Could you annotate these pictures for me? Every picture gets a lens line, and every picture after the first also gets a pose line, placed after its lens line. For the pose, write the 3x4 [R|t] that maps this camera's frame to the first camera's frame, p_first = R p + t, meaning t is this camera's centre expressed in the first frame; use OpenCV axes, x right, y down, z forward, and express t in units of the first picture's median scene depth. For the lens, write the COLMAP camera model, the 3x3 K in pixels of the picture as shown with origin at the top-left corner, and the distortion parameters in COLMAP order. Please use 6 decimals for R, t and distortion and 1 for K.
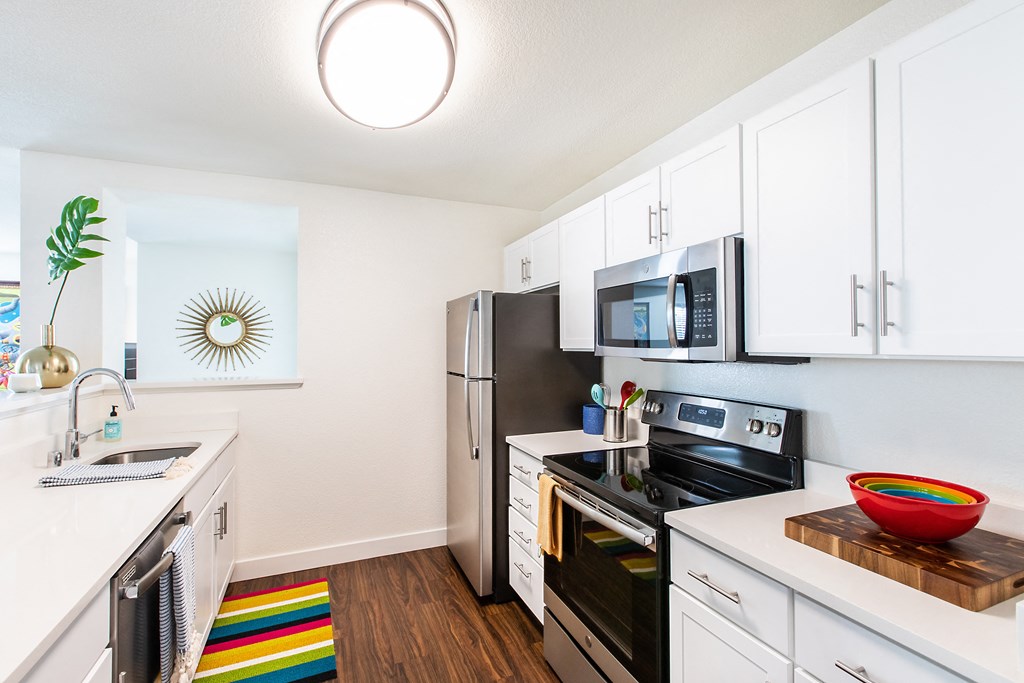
lens RADIAL K [[467.2, 0, 538.6], [0, 467.2, 341.0], [0, 0, 1]] dist [-0.011096, -0.000509]
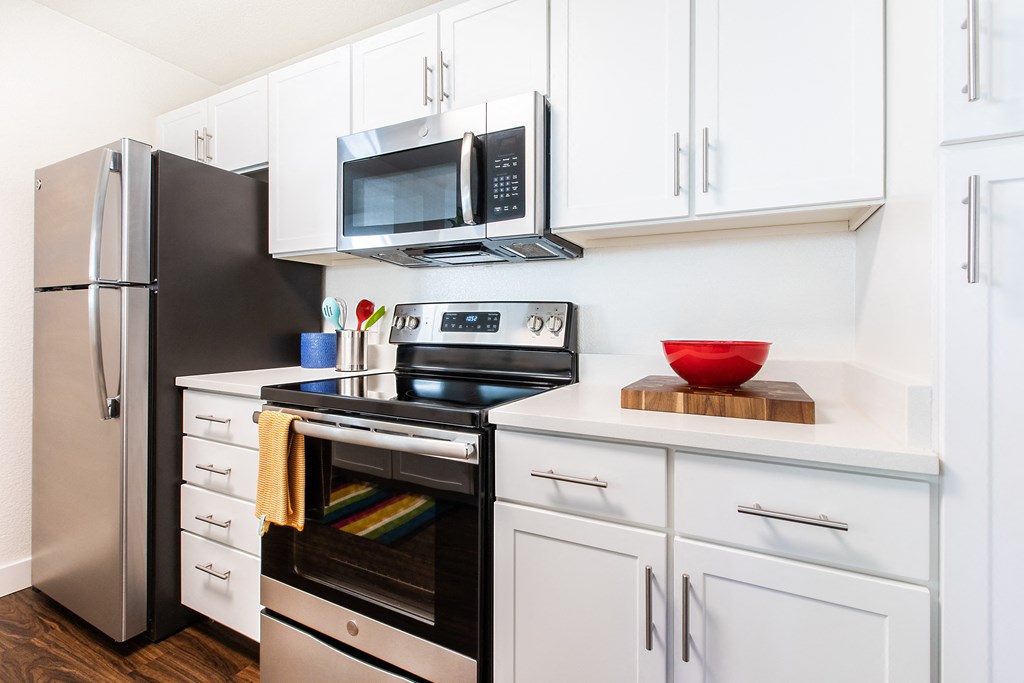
lens RADIAL K [[429.0, 0, 505.5], [0, 429.0, 334.9], [0, 0, 1]] dist [-0.008108, 0.000065]
pose [[0.774789, 0.005229, 0.632199, -0.113368], [-0.007306, 0.999973, 0.000682, 0.177105], [-0.632178, -0.005147, 0.774806, 0.315678]]
